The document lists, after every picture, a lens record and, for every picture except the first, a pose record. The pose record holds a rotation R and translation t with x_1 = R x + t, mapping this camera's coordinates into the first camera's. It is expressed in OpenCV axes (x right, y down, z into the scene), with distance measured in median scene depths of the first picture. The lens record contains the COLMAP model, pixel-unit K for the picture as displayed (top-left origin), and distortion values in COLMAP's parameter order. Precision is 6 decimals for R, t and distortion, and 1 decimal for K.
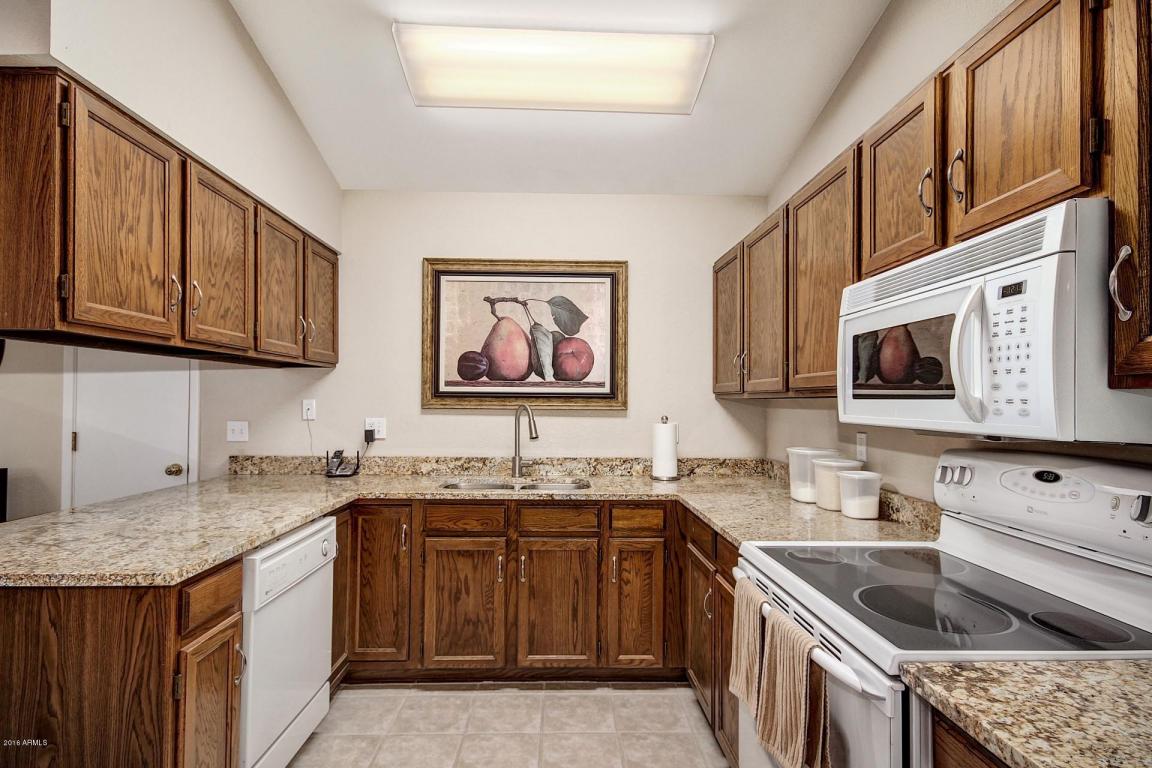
lens RADIAL K [[585.0, 0, 576.7], [0, 585.0, 400.3], [0, 0, 1]] dist [0.010015, -0.003606]
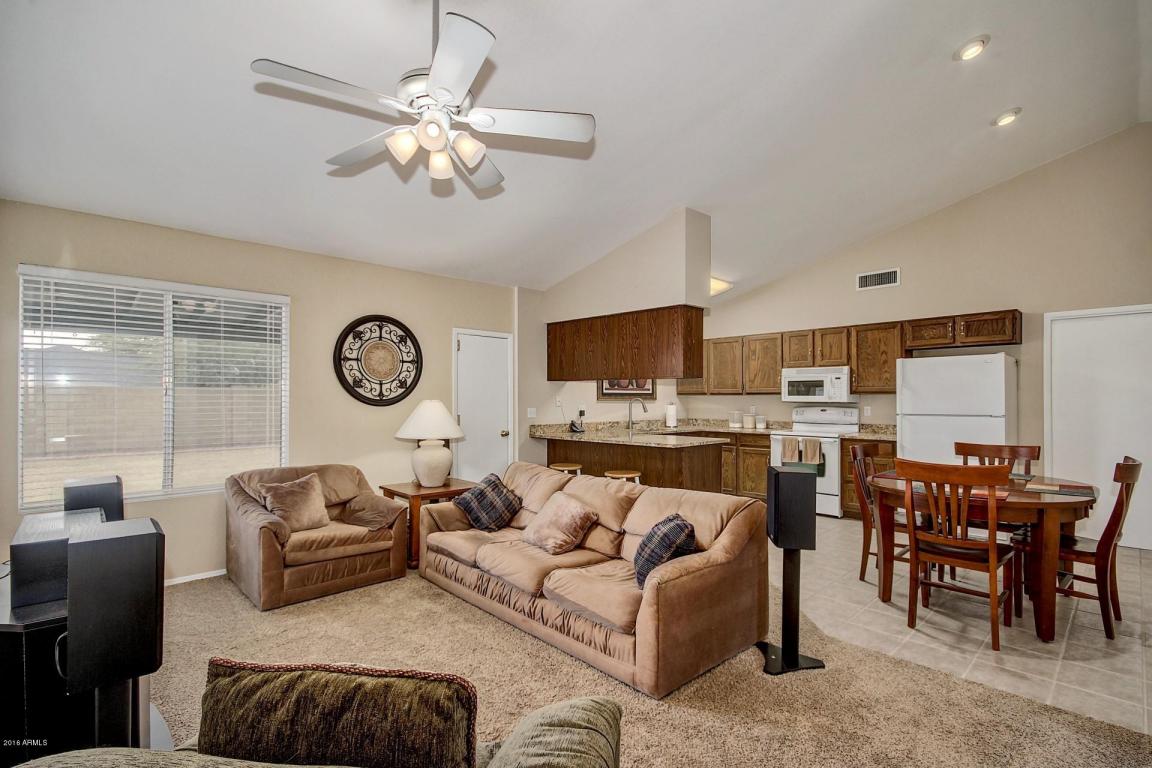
lens RADIAL K [[552.0, 0, 571.1], [0, 552.0, 399.0], [0, 0, 1]] dist [0.010471, -0.002068]
pose [[0.735389, -0.005922, 0.677619, -1.775533], [0.003151, 0.999981, 0.005319, -0.001979], [-0.677637, -0.001776, 0.735394, -0.465220]]
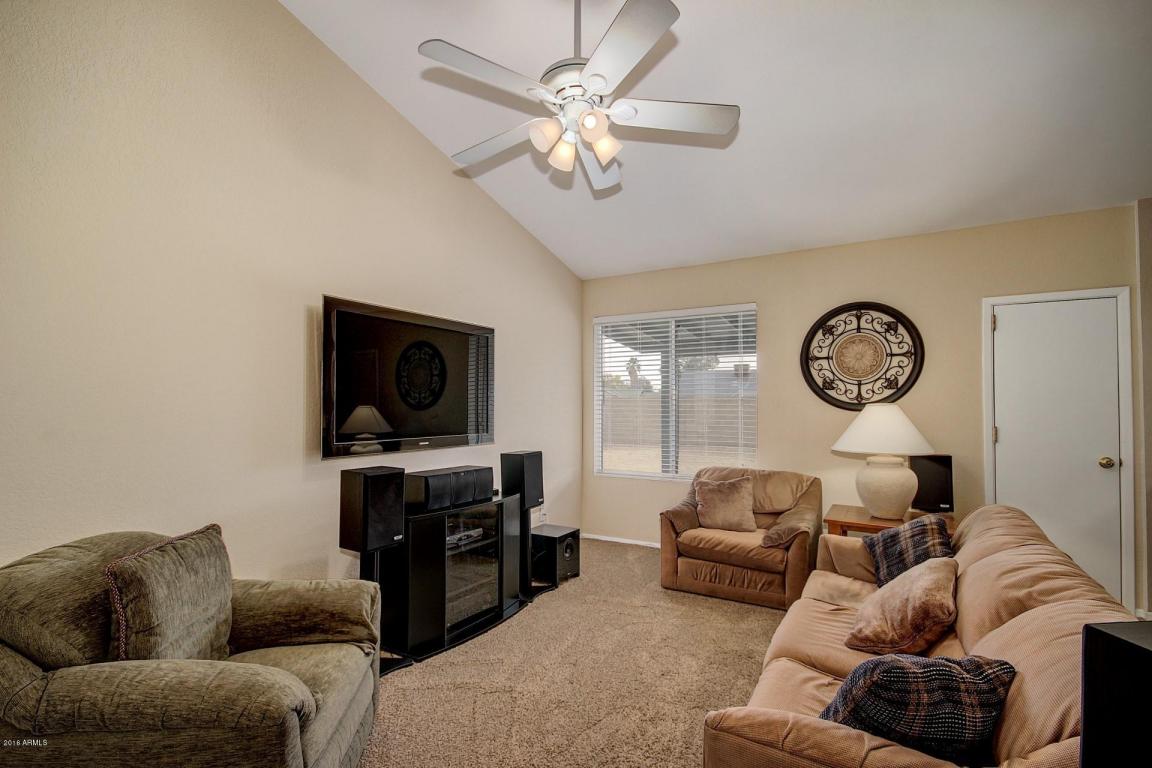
lens RADIAL K [[552.0, 0, 571.7], [0, 552.0, 394.3], [0, 0, 1]] dist [0.010471, -0.002068]
pose [[0.839068, -0.013828, -0.543851, -0.982884], [0.007774, 0.999880, -0.013430, -0.002482], [0.543971, 0.007041, 0.839074, -0.419042]]
